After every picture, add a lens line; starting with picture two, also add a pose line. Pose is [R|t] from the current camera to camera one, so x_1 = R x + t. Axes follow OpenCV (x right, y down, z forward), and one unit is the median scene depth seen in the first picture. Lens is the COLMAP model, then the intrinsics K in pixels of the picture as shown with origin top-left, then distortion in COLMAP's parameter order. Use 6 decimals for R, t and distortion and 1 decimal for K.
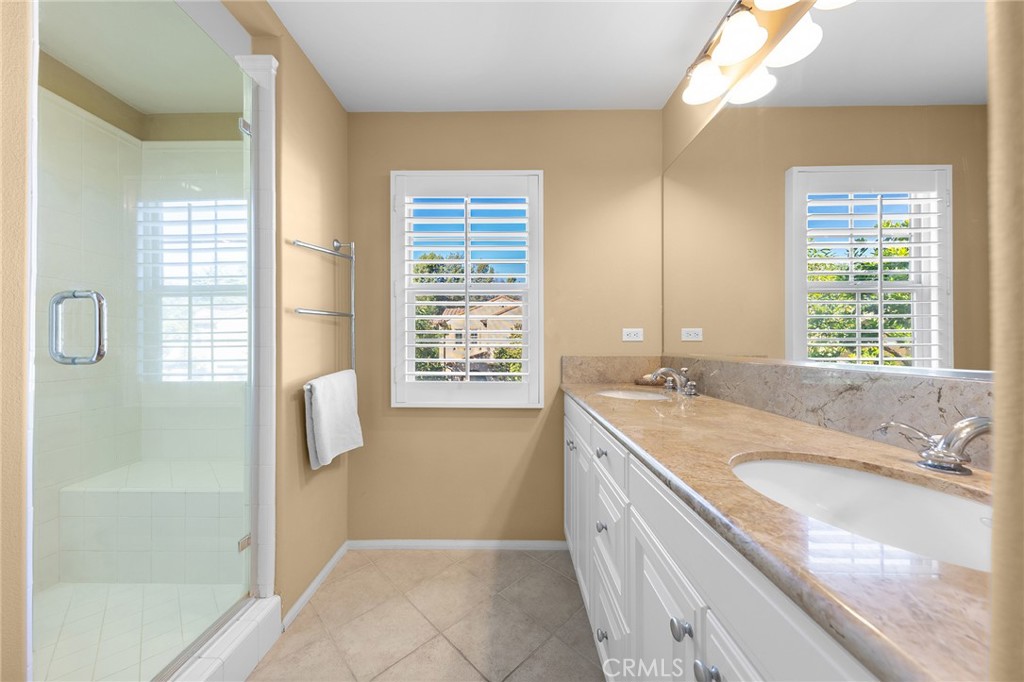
lens RADIAL K [[353.9, 0, 465.2], [0, 353.9, 342.2], [0, 0, 1]] dist [0.010029, -0.002148]
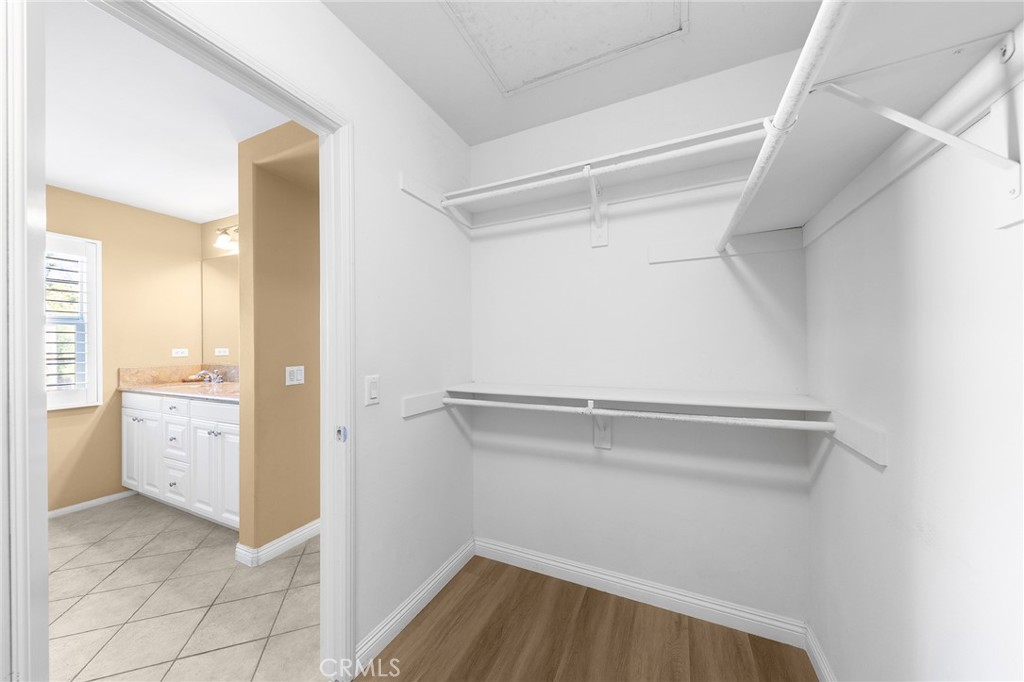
lens RADIAL K [[306.8, 0, 509.9], [0, 306.8, 348.2], [0, 0, 1]] dist [0.000848, -0.000362]
pose [[0.265491, -0.001683, 0.964112, -0.535330], [-0.000944, 0.999998, 0.002005, -0.049243], [-0.964113, -0.001442, 0.265489, -0.924239]]
